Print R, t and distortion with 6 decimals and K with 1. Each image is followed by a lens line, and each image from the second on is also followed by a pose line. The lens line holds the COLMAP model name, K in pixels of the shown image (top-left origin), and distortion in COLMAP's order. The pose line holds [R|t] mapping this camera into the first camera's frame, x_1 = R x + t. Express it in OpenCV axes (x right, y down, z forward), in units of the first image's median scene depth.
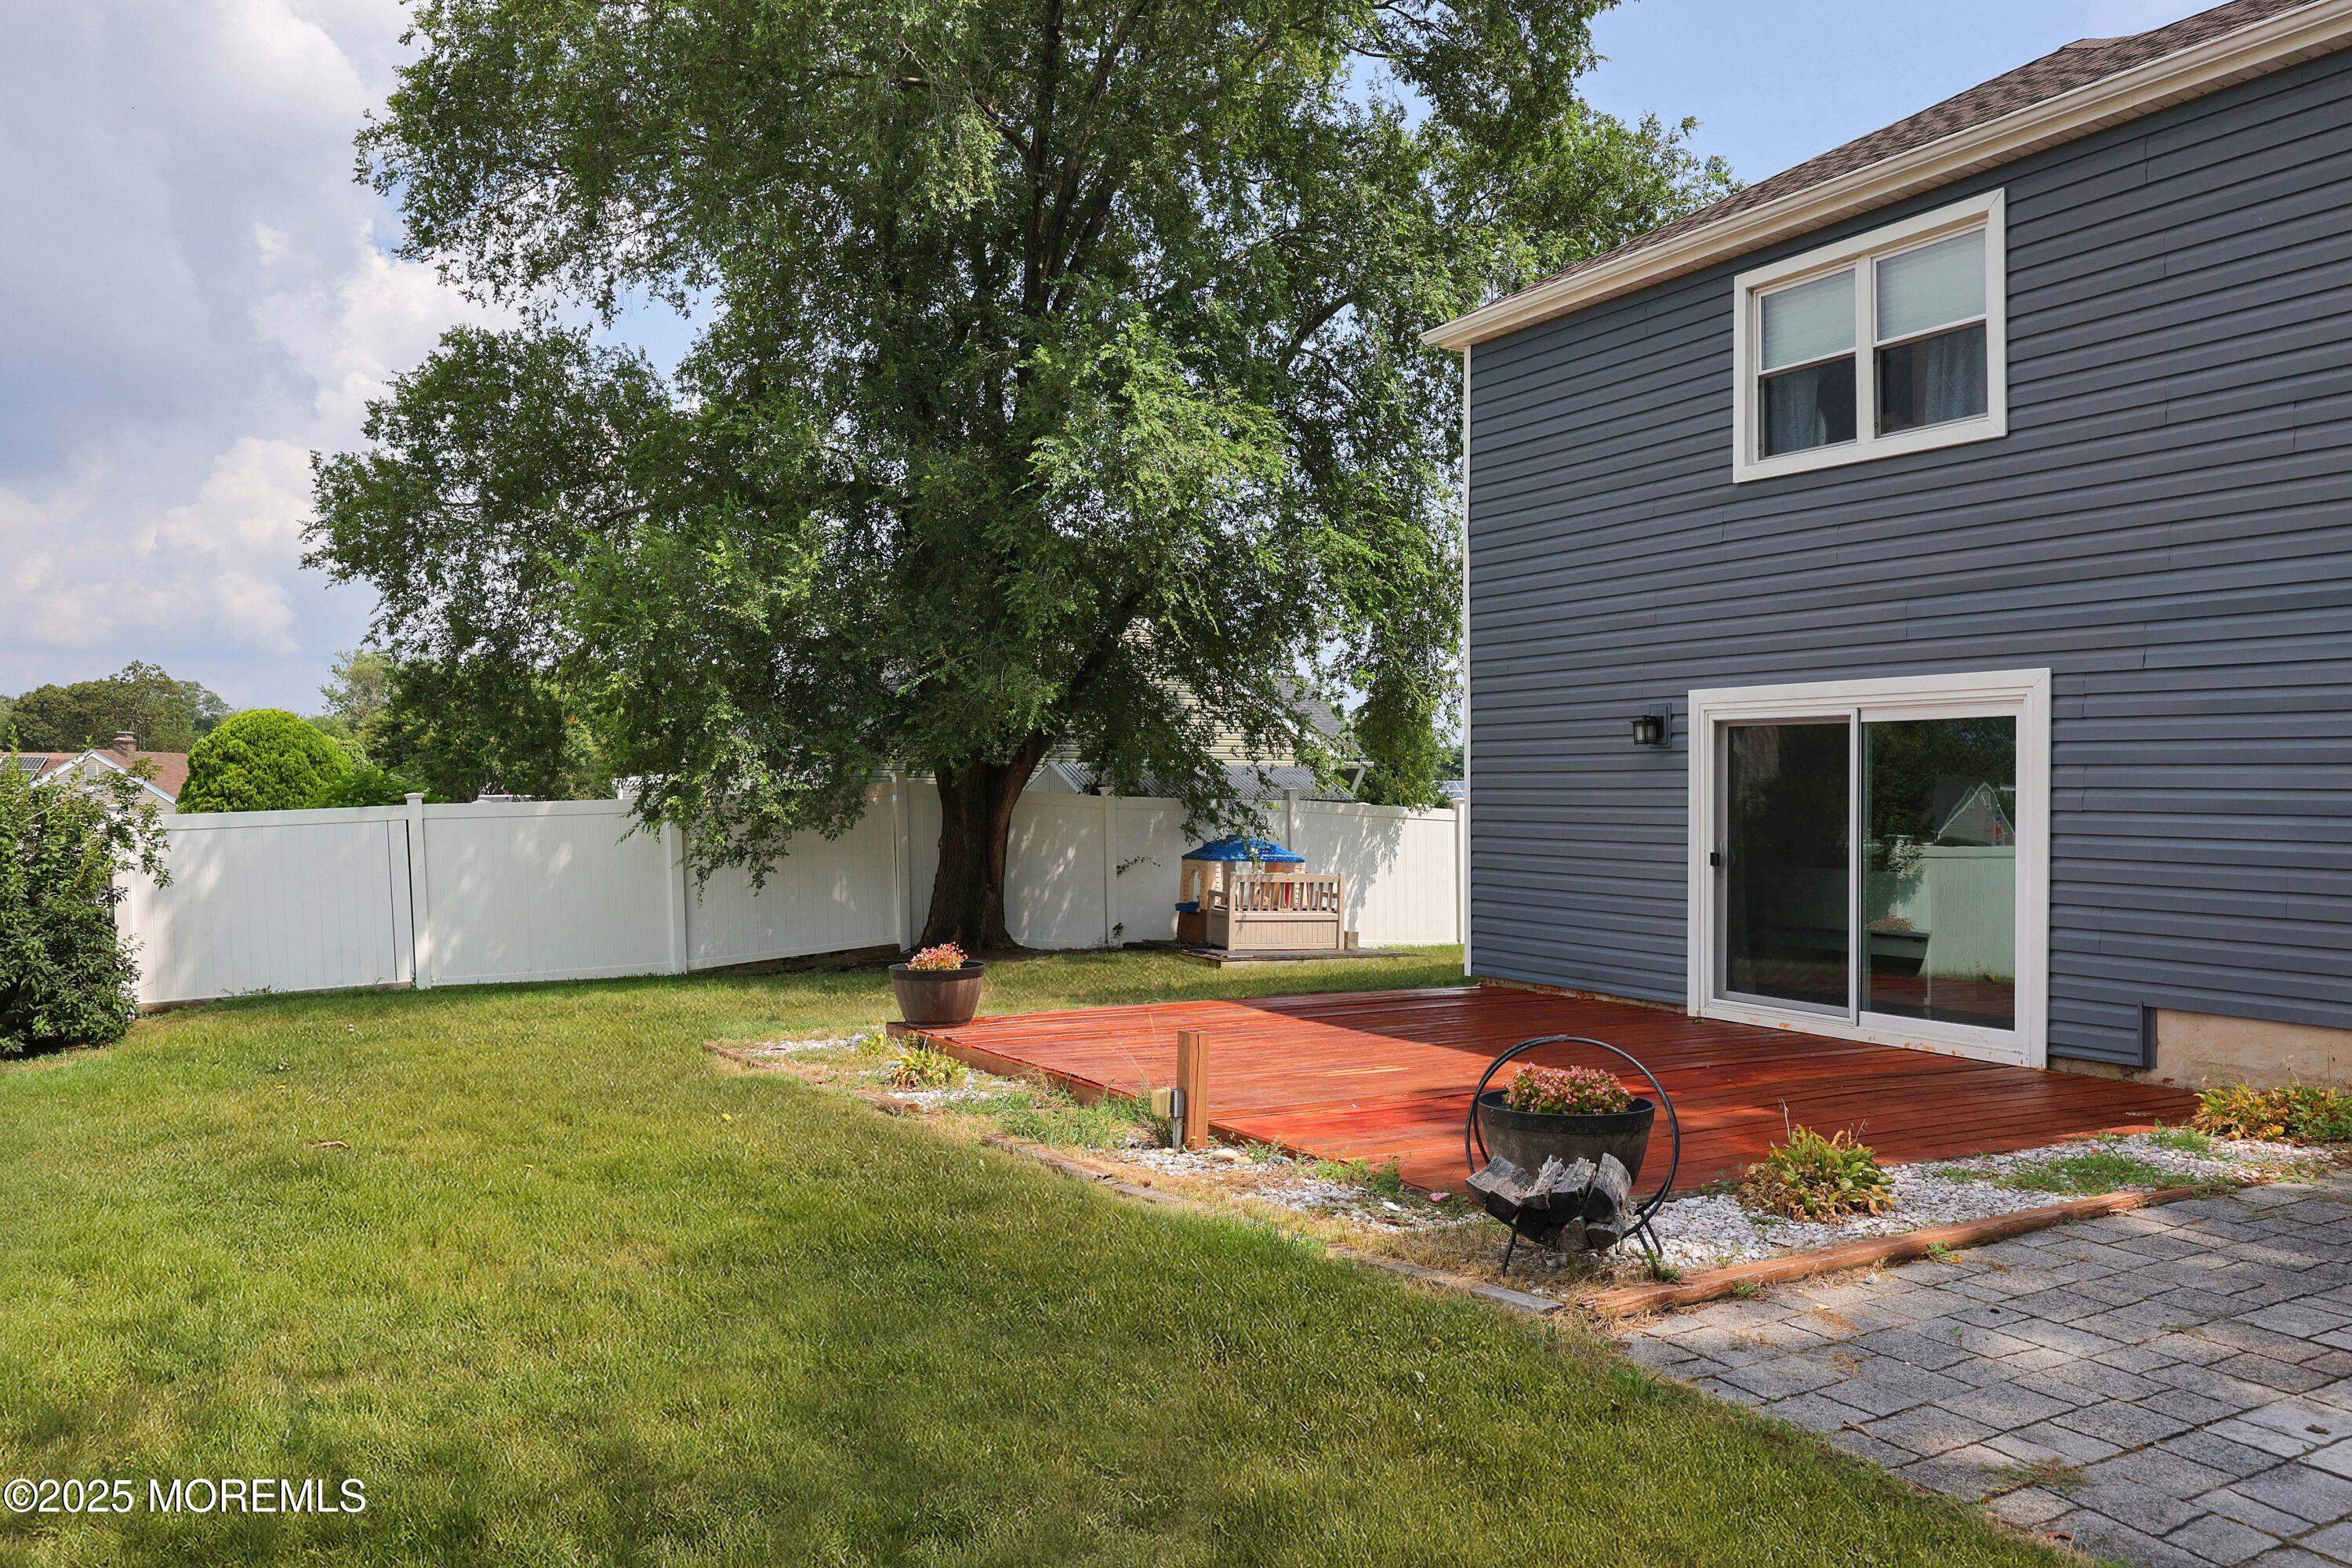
lens RADIAL K [[1754.3, 0, 1191.0], [0, 1754.3, 813.9], [0, 0, 1]] dist [0.003817, 0.004187]
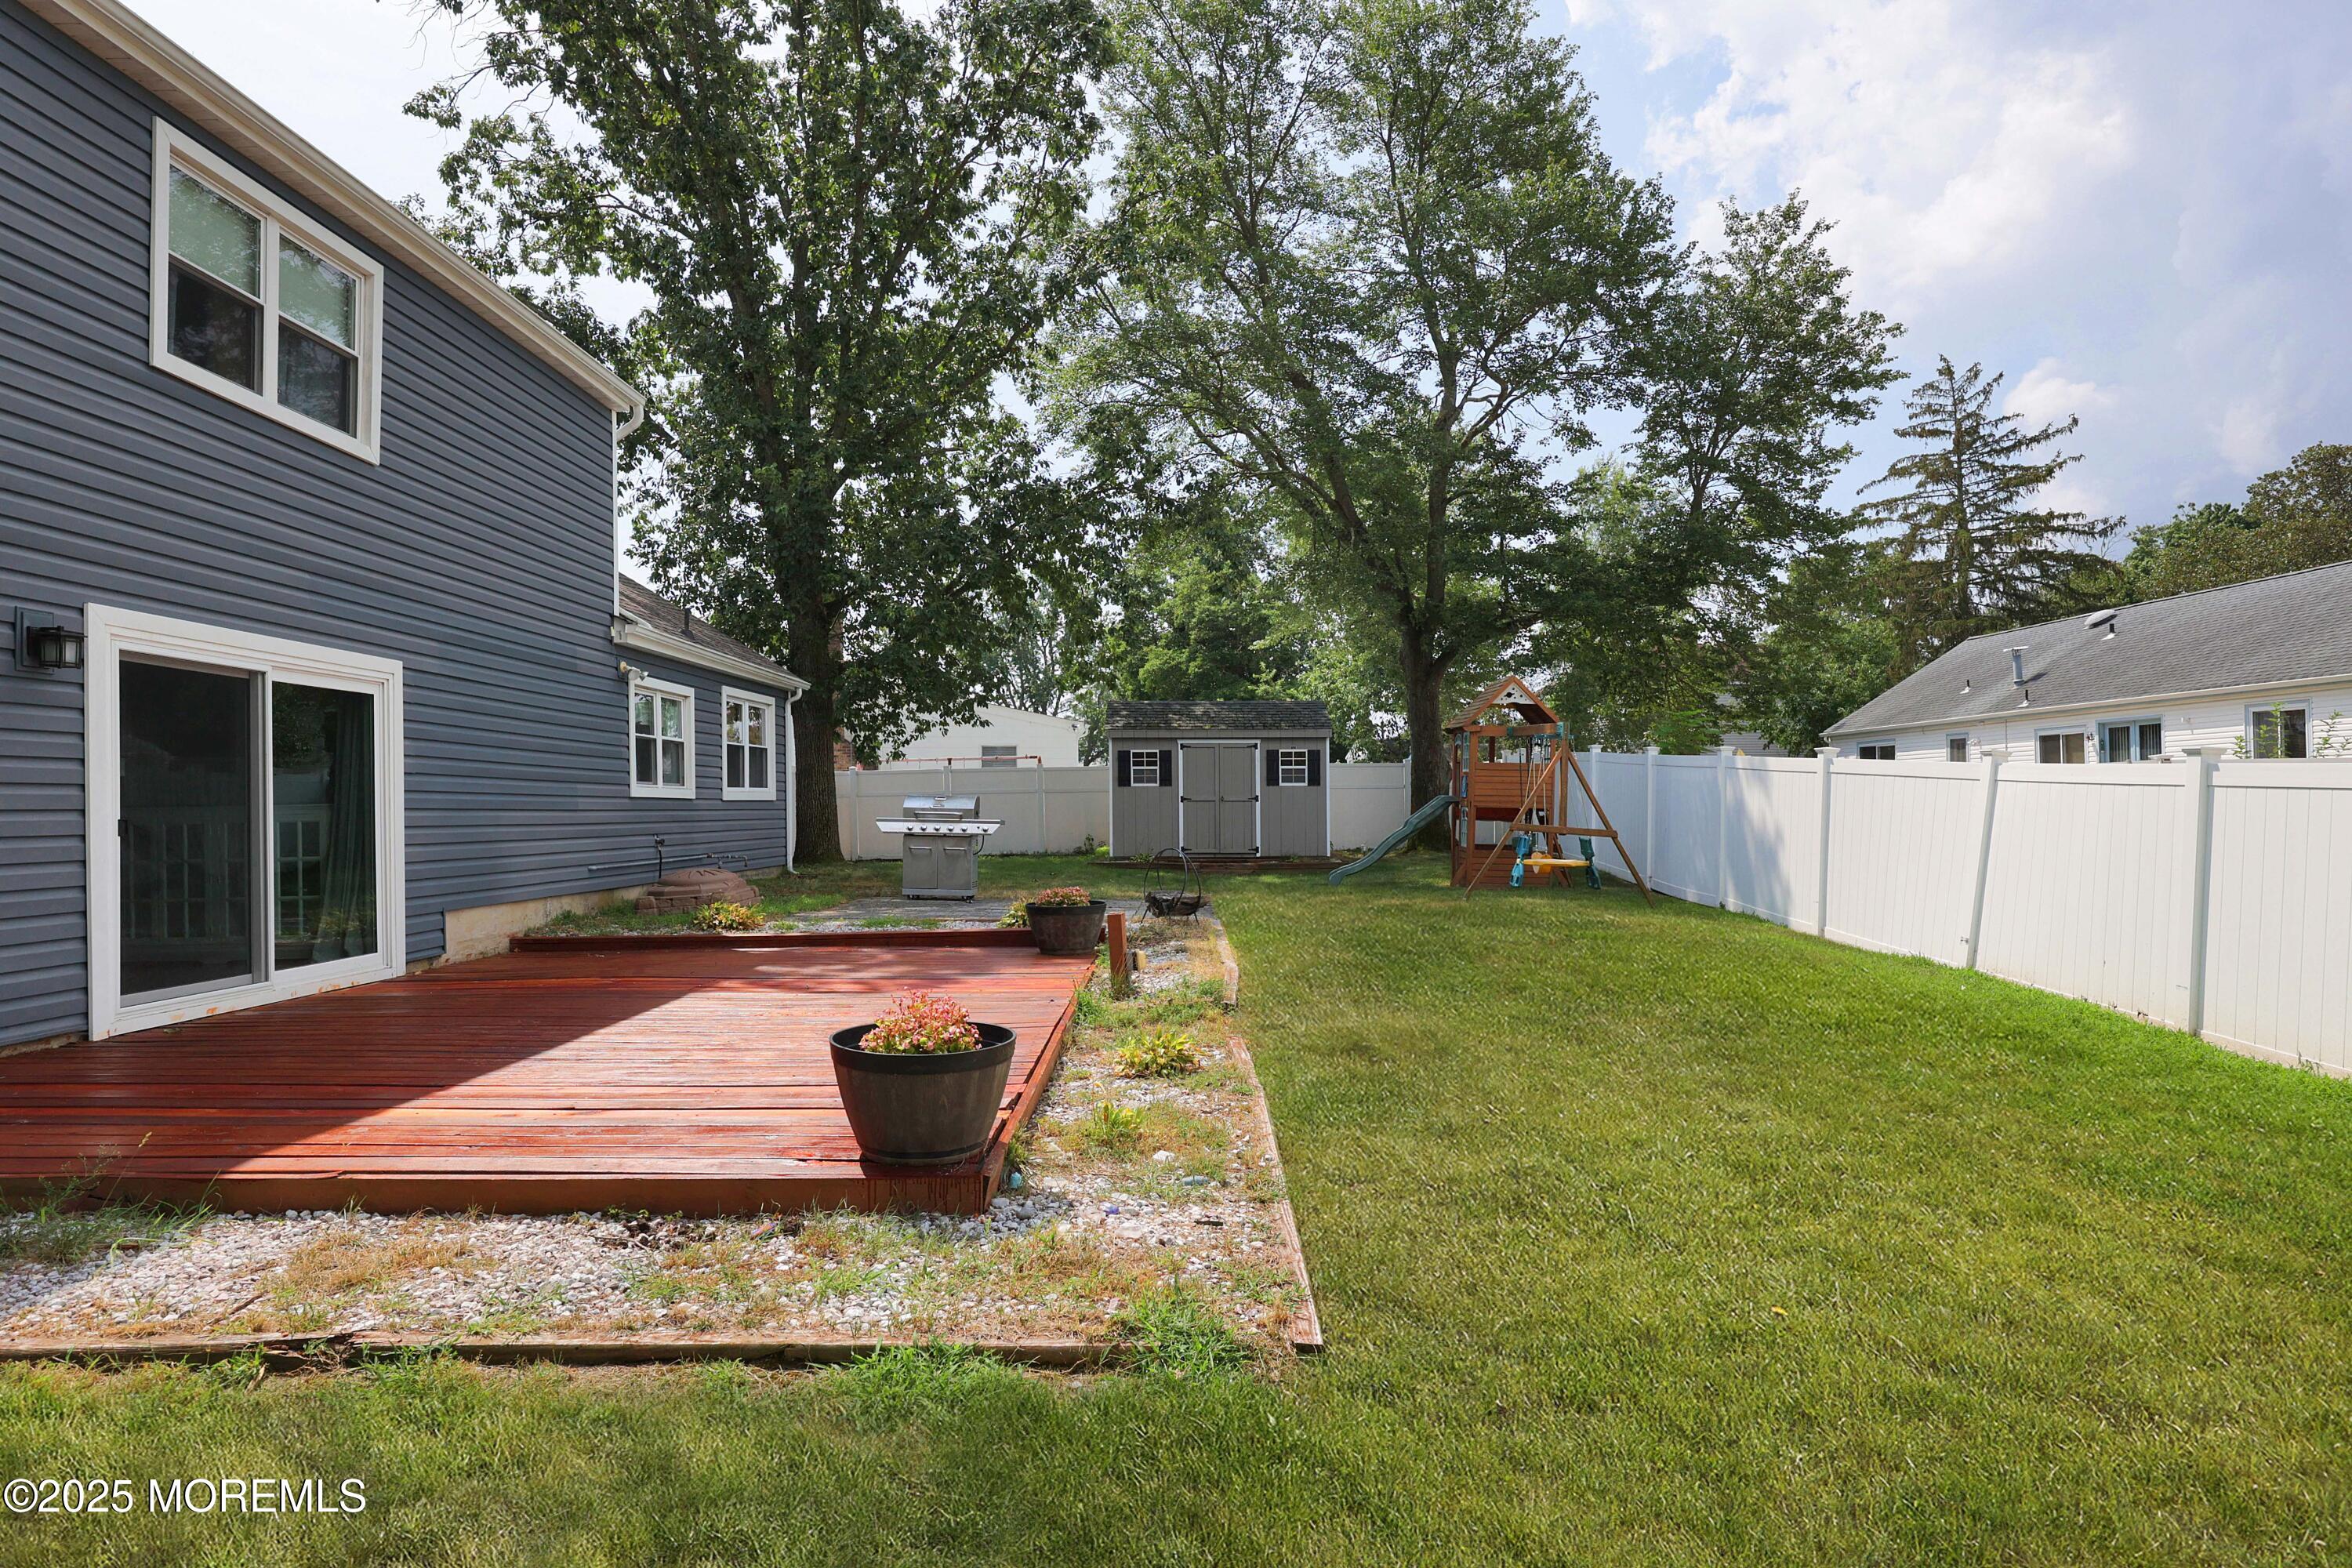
lens RADIAL K [[1370.3, 0, 1180.6], [0, 1370.3, 794.9], [0, 0, 1]] dist [-0.015516, 0.002627]
pose [[-0.866729, -0.000036, 0.498780, -0.419826], [0.002074, 0.999991, 0.003676, 0.009790], [-0.498776, 0.004221, -0.866721, 1.314271]]
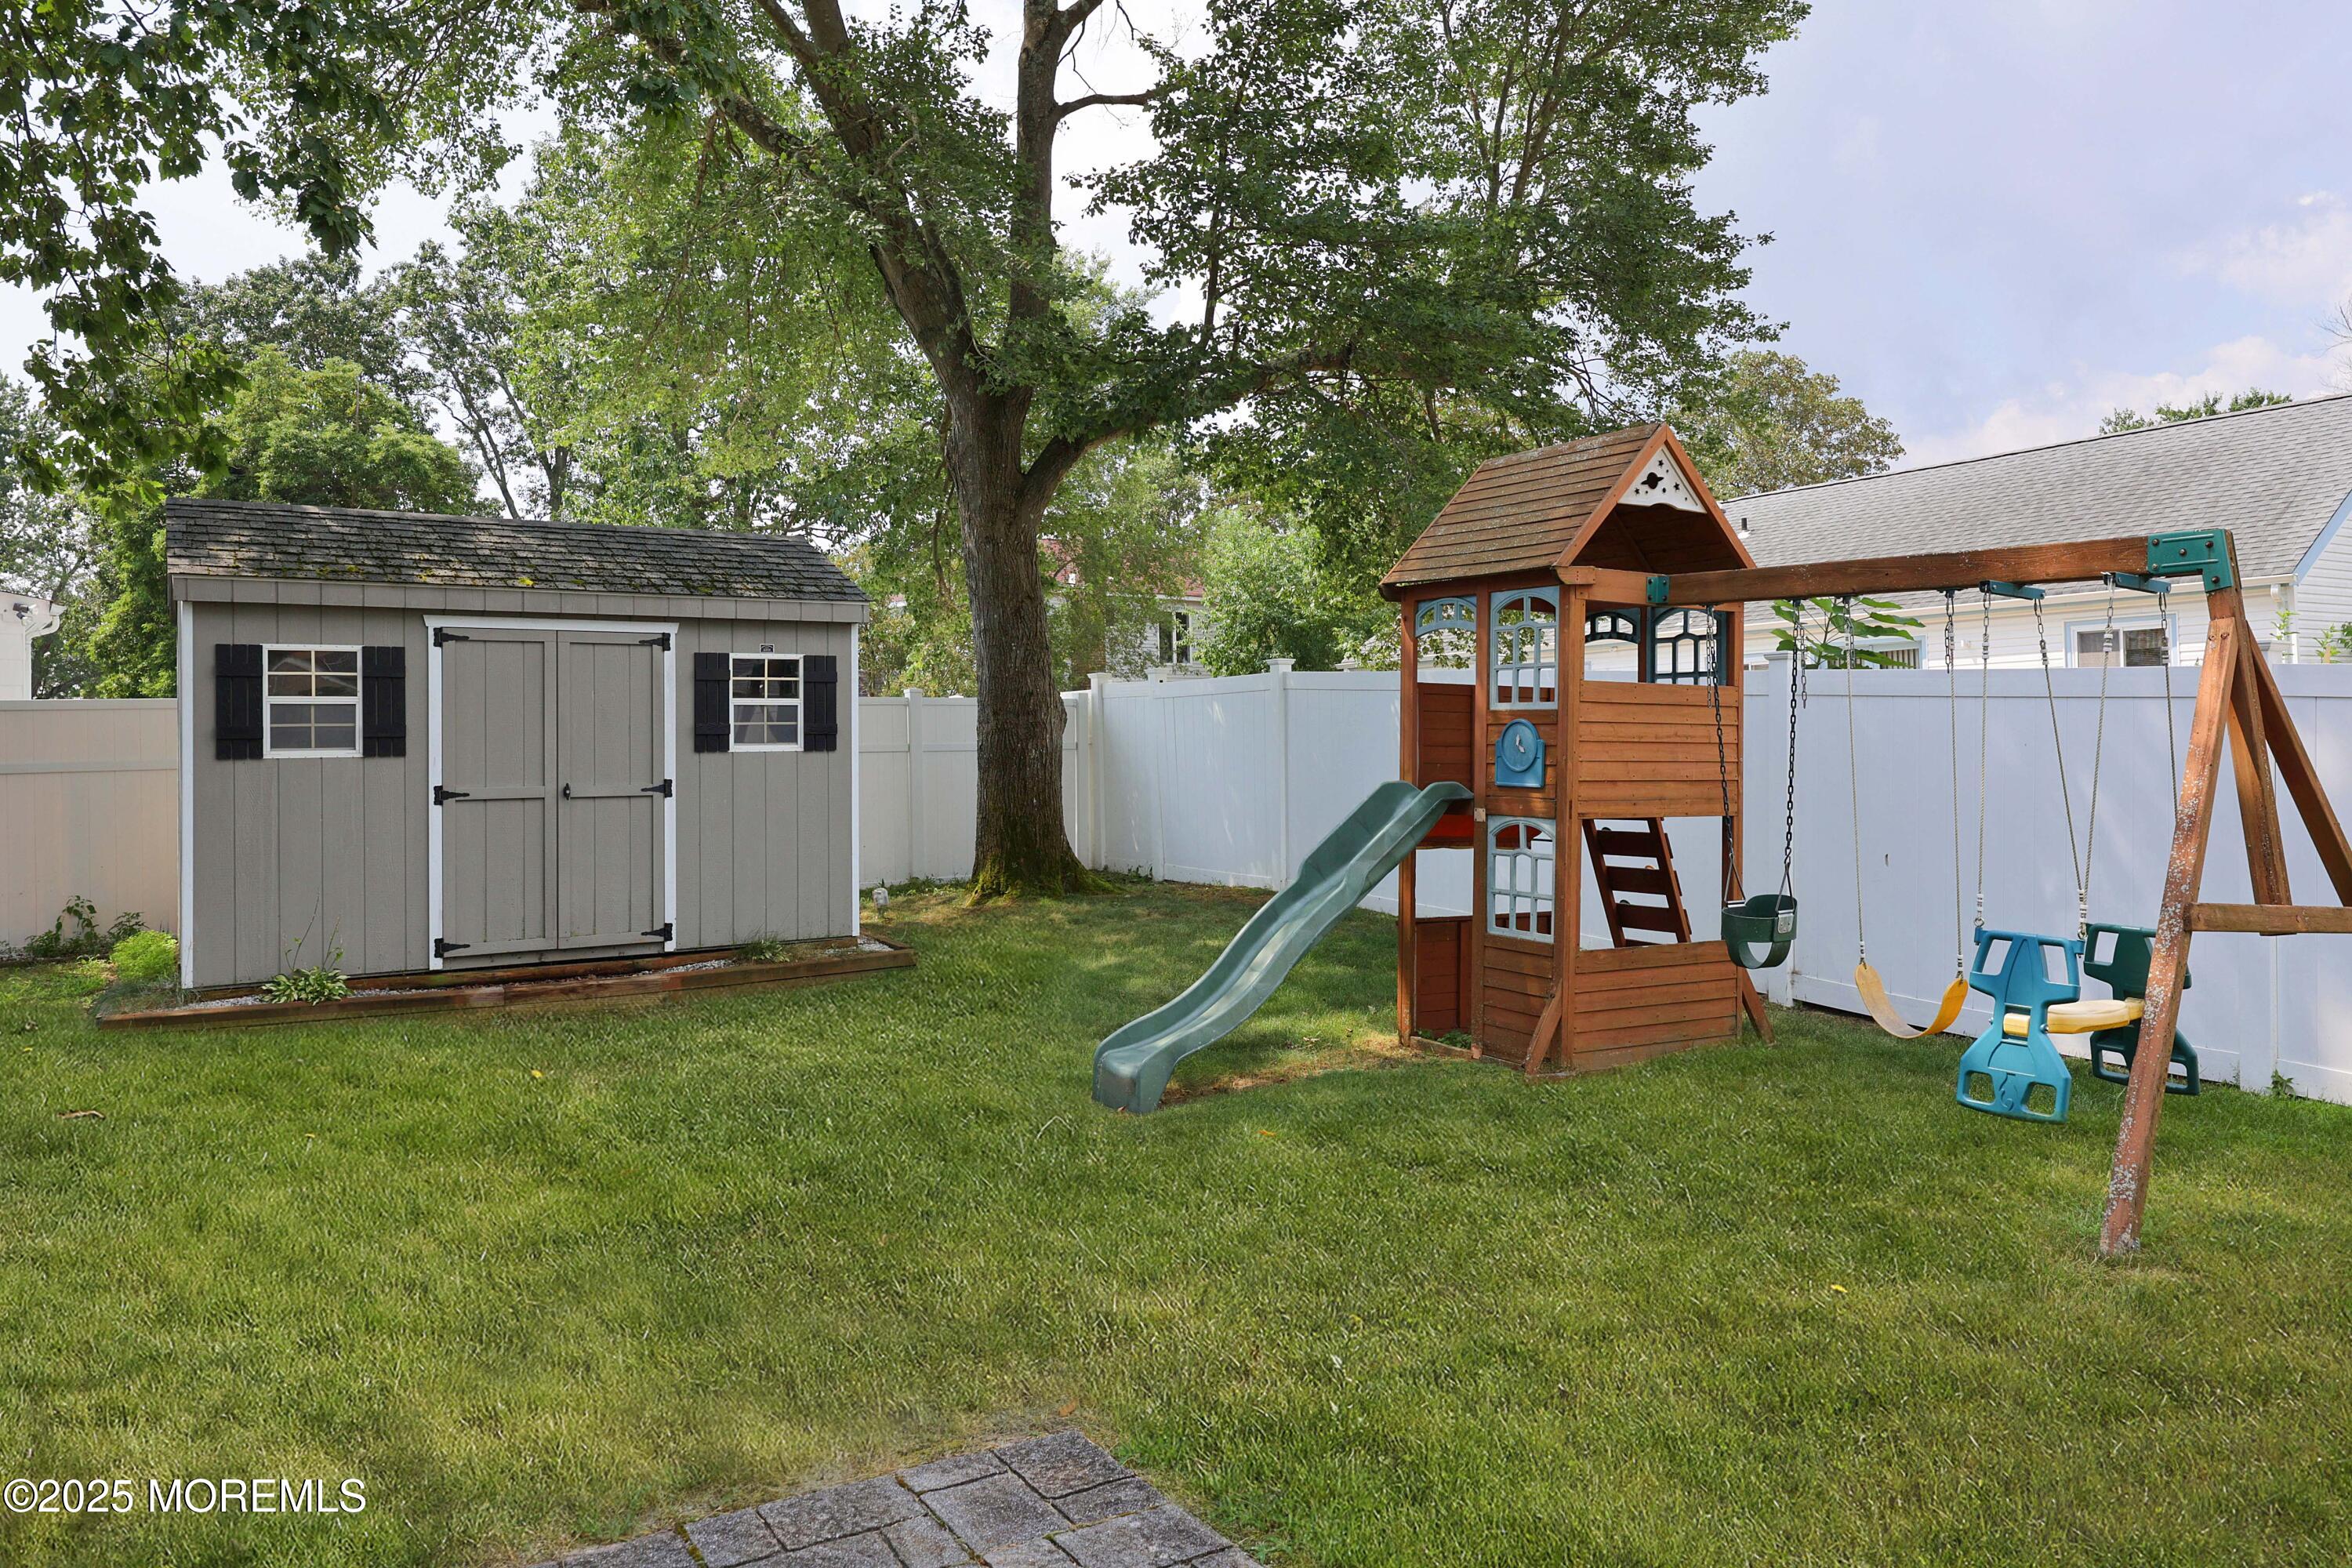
lens RADIAL K [[1588.7, 0, 1173.7], [0, 1588.7, 727.1], [0, 0, 1]] dist [-0.002806, -0.000533]
pose [[-0.999234, 0.009540, -0.037965, 0.220401], [0.009783, 0.999933, -0.006222, -0.001199], [0.037903, -0.006589, -0.999260, 0.403069]]
